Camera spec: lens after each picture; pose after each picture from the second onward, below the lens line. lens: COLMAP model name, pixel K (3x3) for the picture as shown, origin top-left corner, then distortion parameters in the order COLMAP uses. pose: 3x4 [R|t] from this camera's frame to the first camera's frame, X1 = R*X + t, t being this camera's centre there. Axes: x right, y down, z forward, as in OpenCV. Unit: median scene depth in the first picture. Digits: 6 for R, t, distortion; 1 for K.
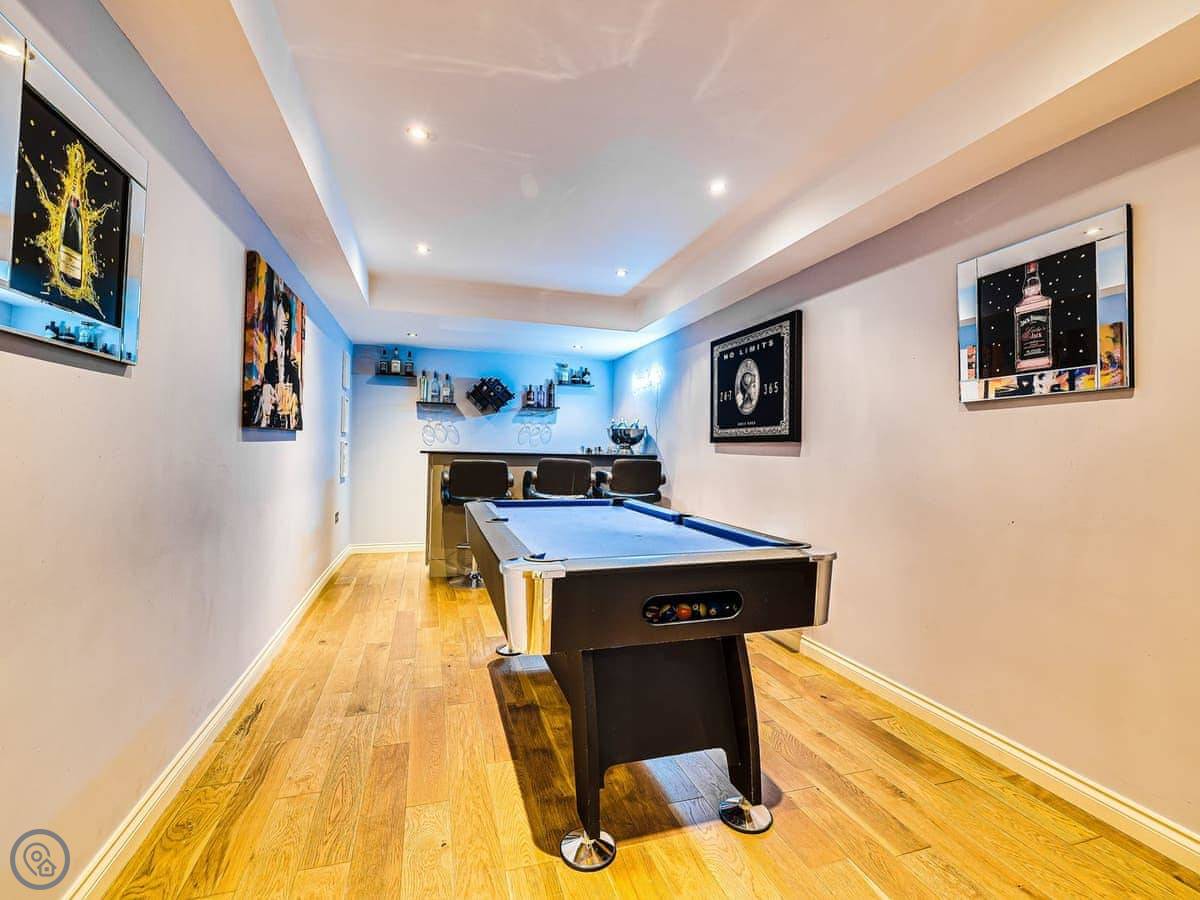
lens RADIAL K [[539.0, 0, 598.8], [0, 539.0, 446.1], [0, 0, 1]] dist [0.005399, 0.000572]
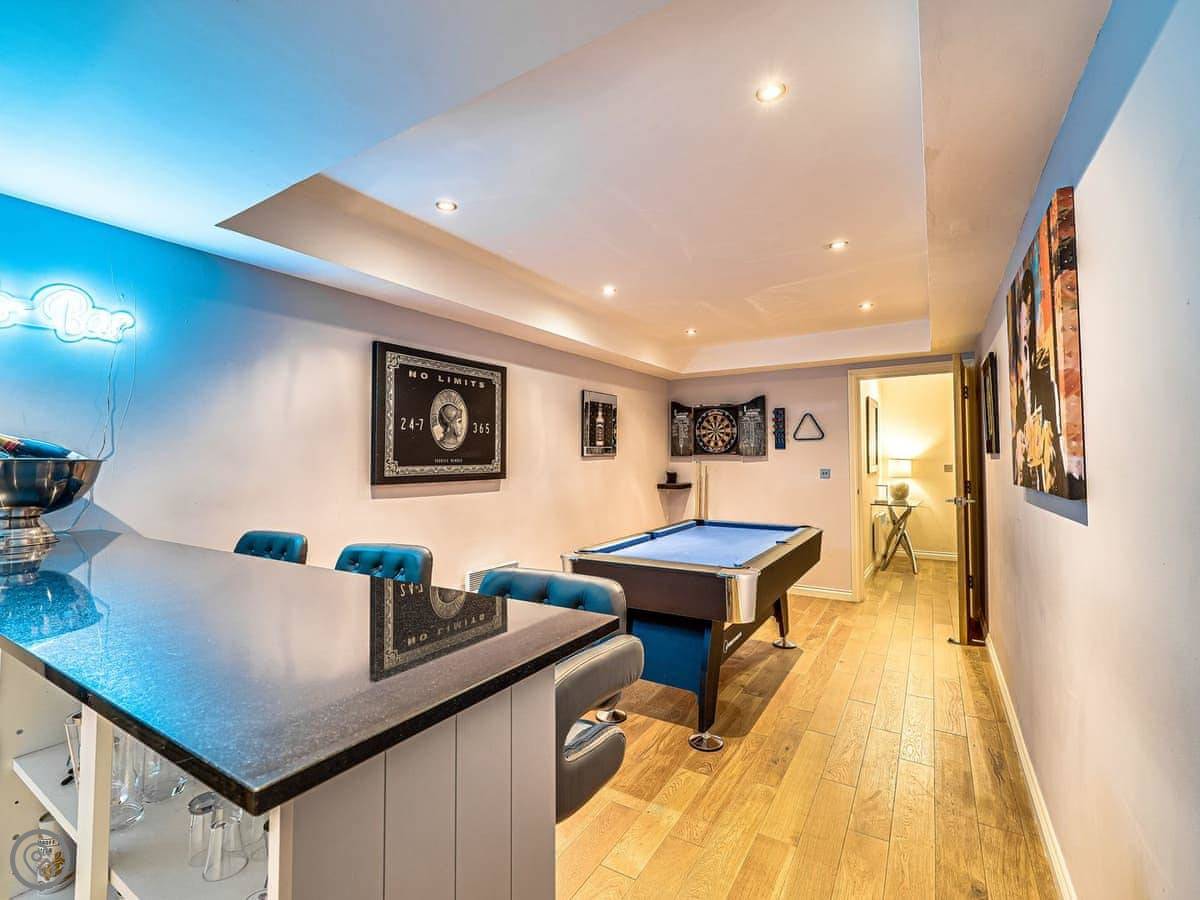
lens RADIAL K [[539.0, 0, 597.9], [0, 539.0, 452.4], [0, 0, 1]] dist [0.005399, 0.000572]
pose [[-0.649306, -0.002395, 0.760523, -0.600305], [-0.007196, 0.999970, -0.002995, -0.056995], [-0.760493, -0.007417, -0.649304, 1.457231]]
